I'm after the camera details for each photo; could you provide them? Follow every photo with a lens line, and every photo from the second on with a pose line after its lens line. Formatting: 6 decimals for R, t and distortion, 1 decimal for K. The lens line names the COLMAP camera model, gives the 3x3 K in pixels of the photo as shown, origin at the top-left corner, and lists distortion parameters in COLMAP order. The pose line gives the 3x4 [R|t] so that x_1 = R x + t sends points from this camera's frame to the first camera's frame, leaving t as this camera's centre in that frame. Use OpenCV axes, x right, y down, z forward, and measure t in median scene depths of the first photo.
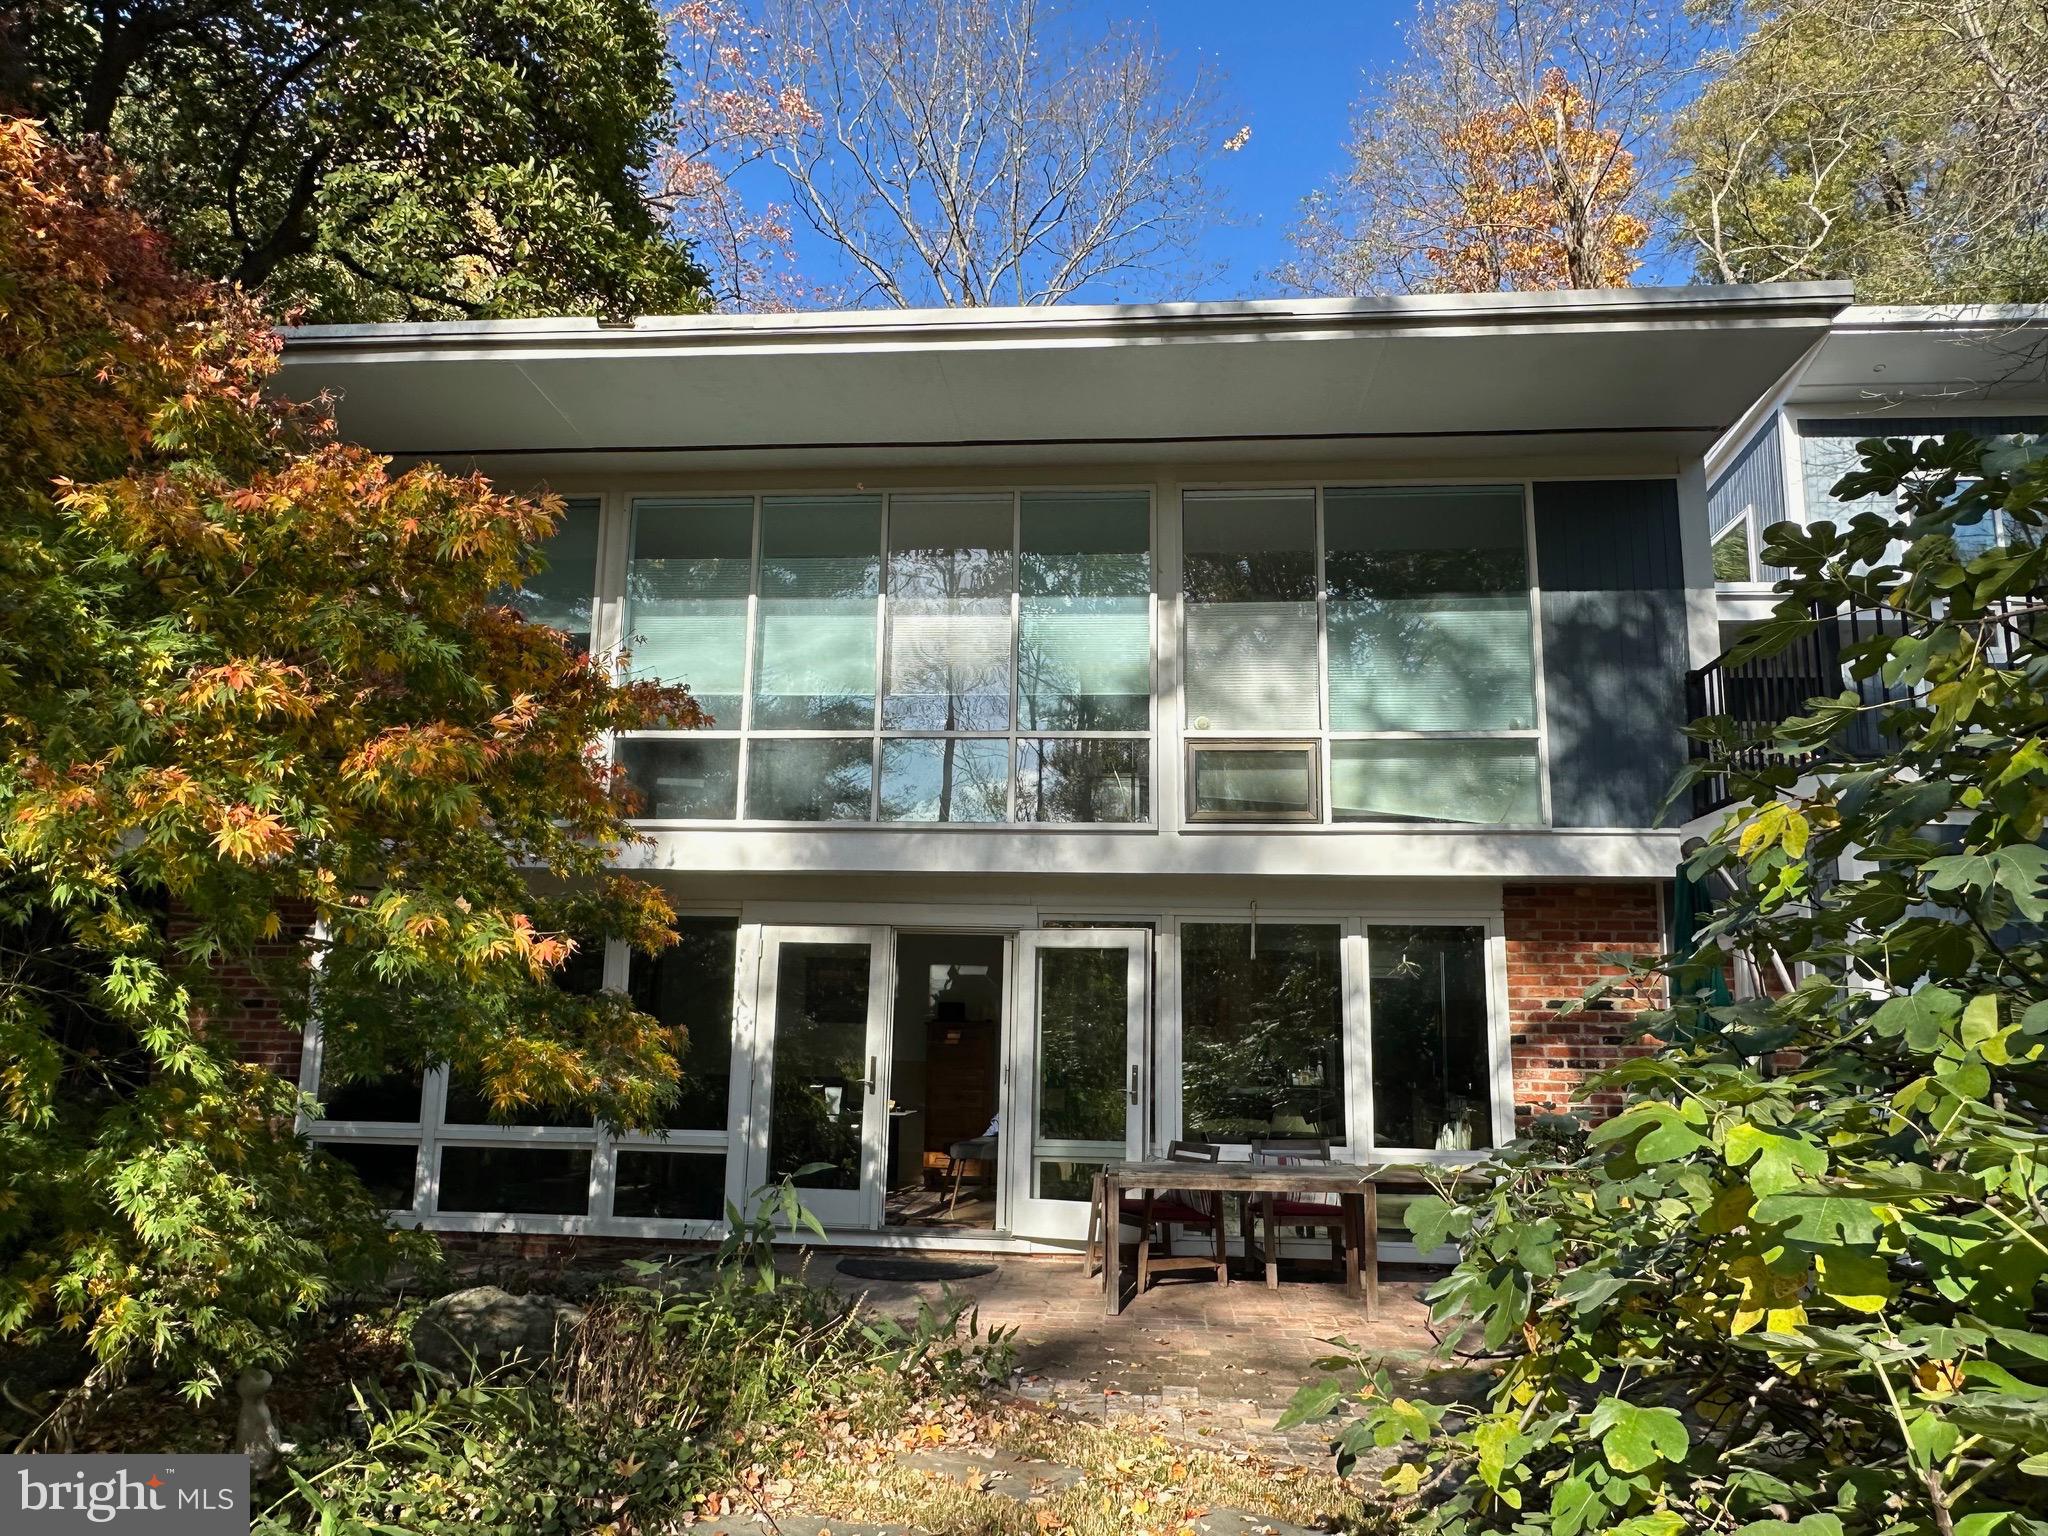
lens RADIAL K [[1454.2, 0, 1024.0], [0, 1454.2, 768.0], [0, 0, 1]] dist [-0.008506, -0.003467]
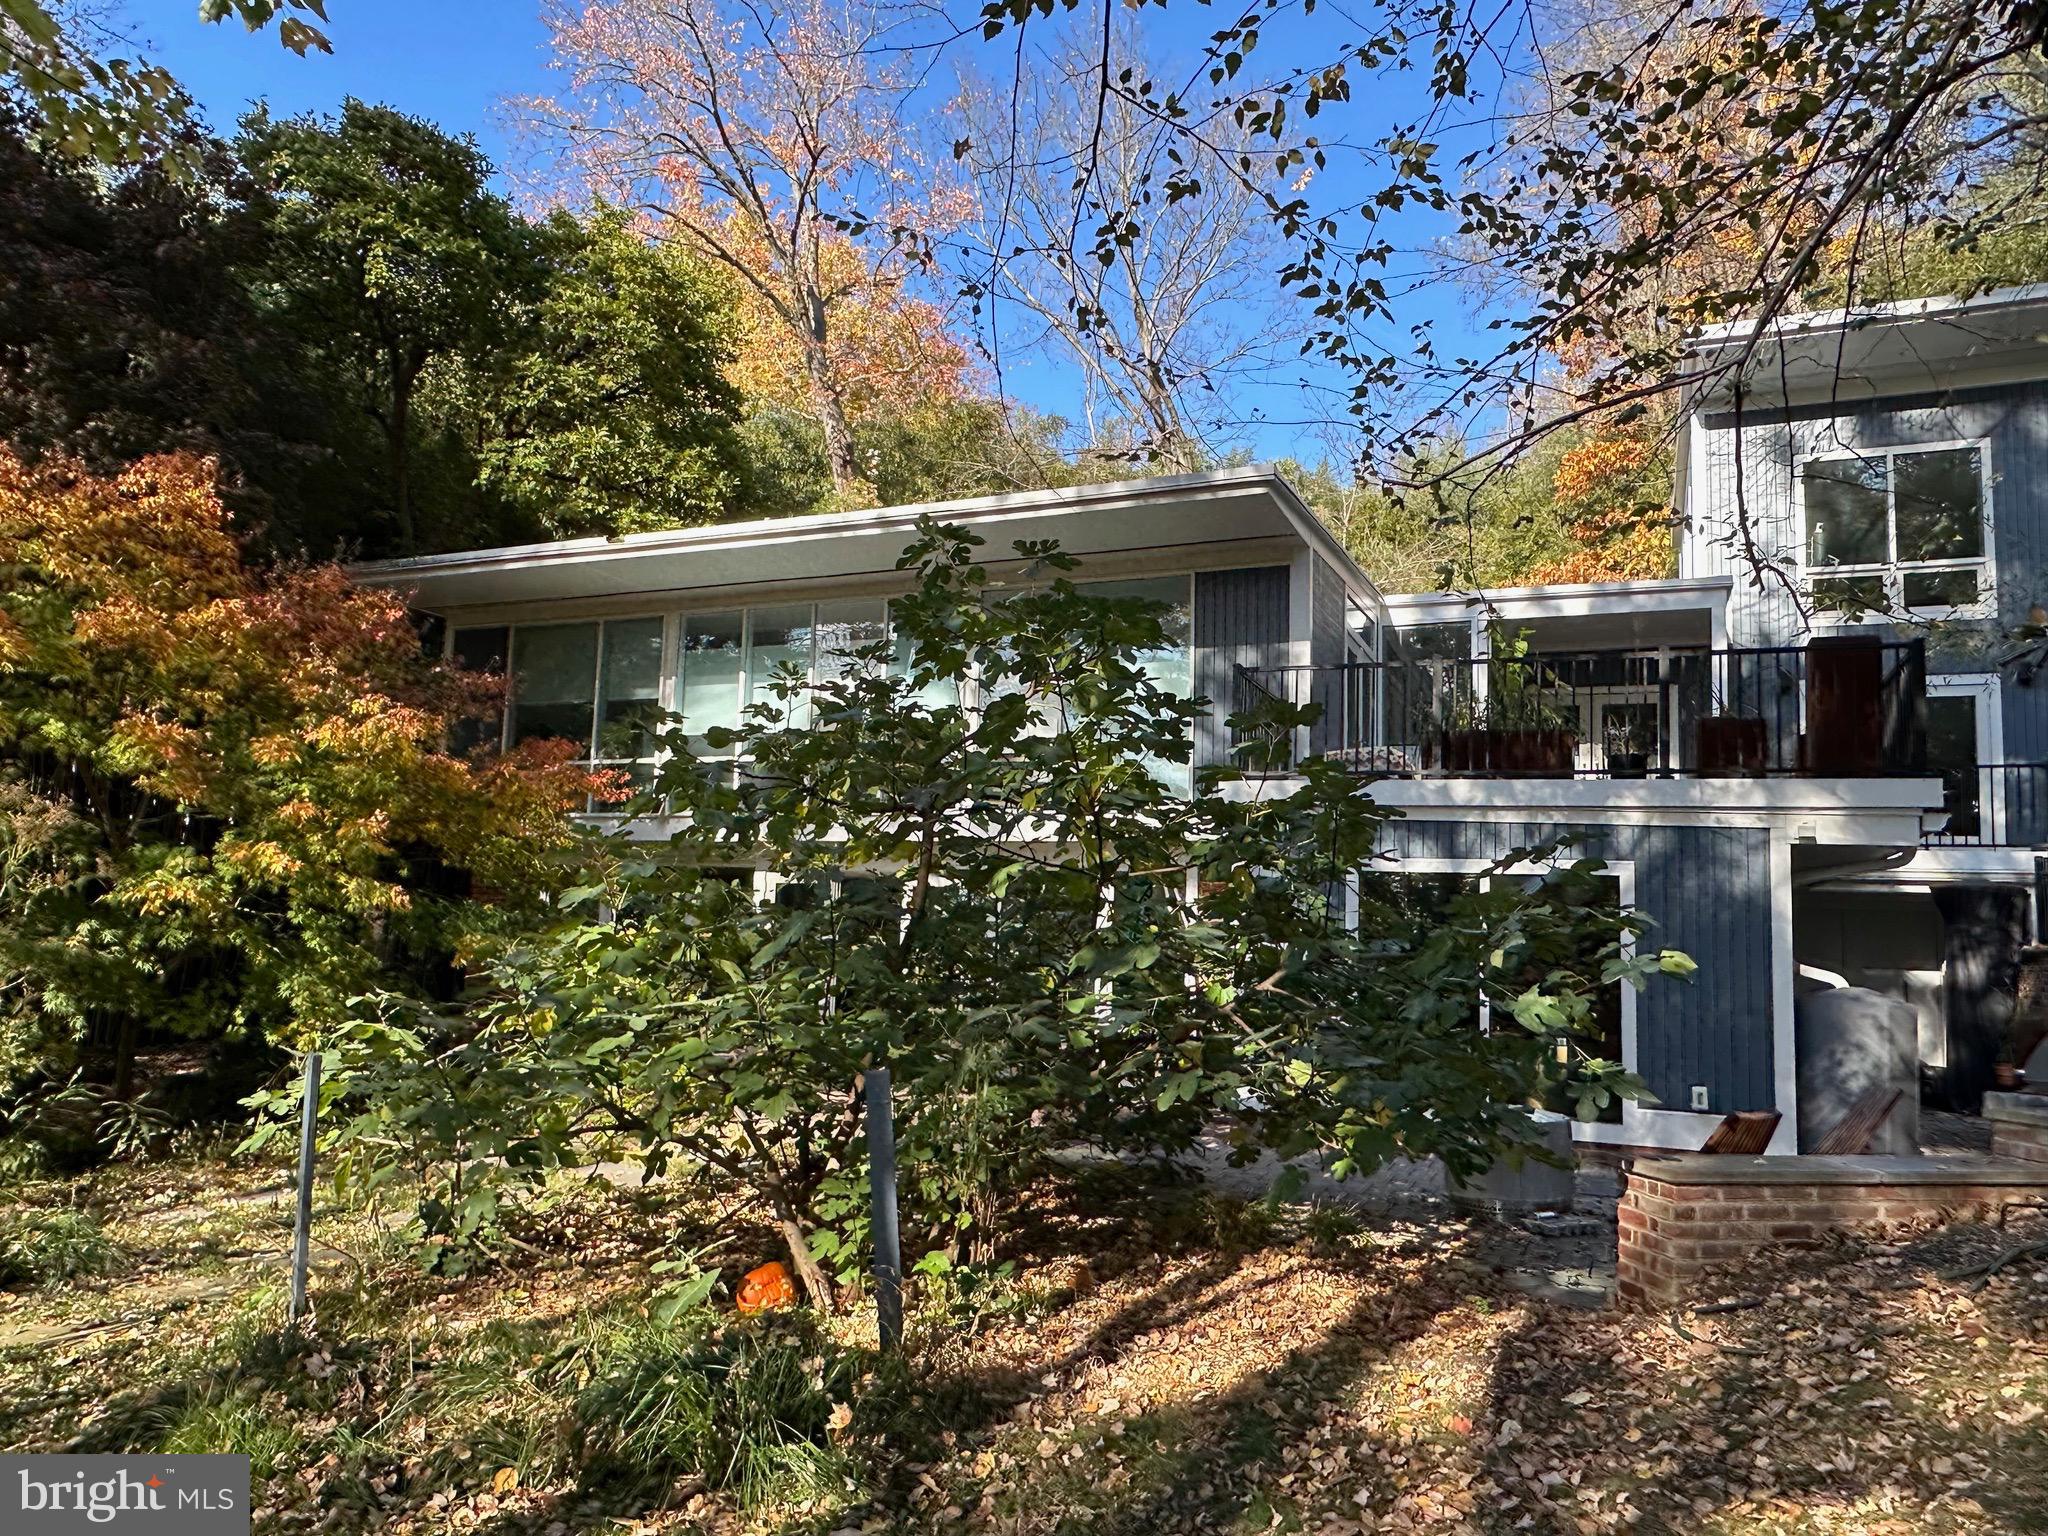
lens RADIAL K [[1454.2, 0, 1024.0], [0, 1454.2, 768.0], [0, 0, 1]] dist [-0.008506, -0.003467]
pose [[0.940506, -0.028125, -0.338610, 0.667025], [0.048807, 0.997416, 0.052719, -0.082953], [0.336252, -0.066109, 0.939449, -0.439622]]
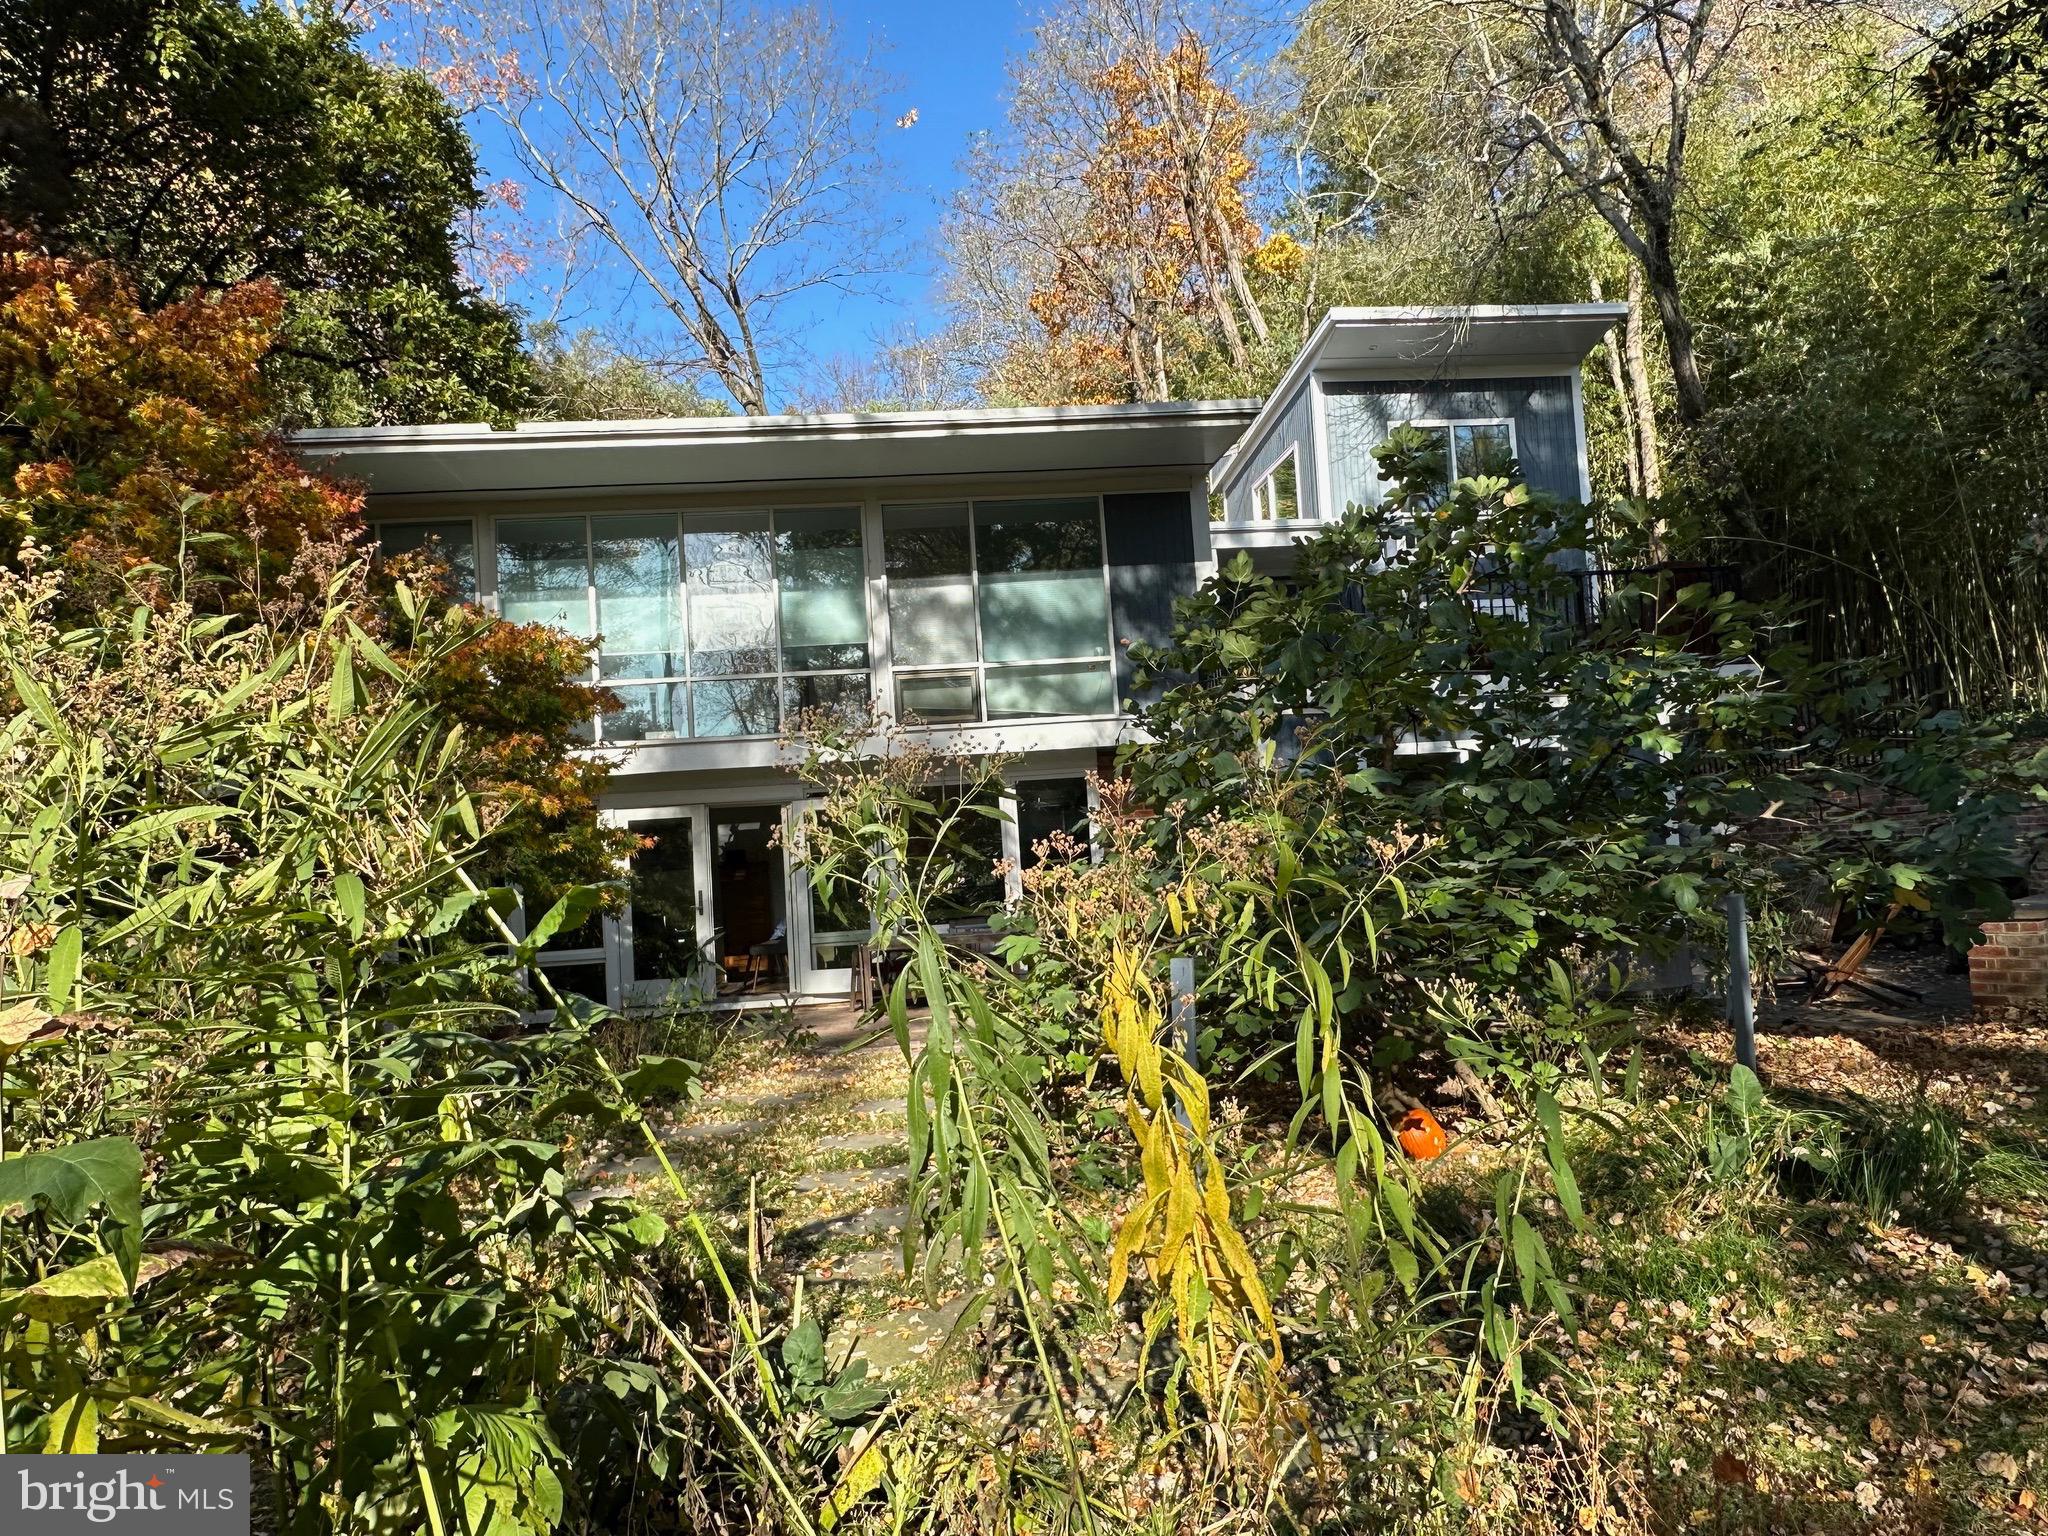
lens RADIAL K [[1454.2, 0, 1024.0], [0, 1454.2, 768.0], [0, 0, 1]] dist [-0.008506, -0.003467]
pose [[0.978315, -0.068912, 0.195324, -0.061061], [0.045669, 0.991589, 0.121101, -0.094814], [-0.202026, -0.109554, 0.973233, -0.531929]]
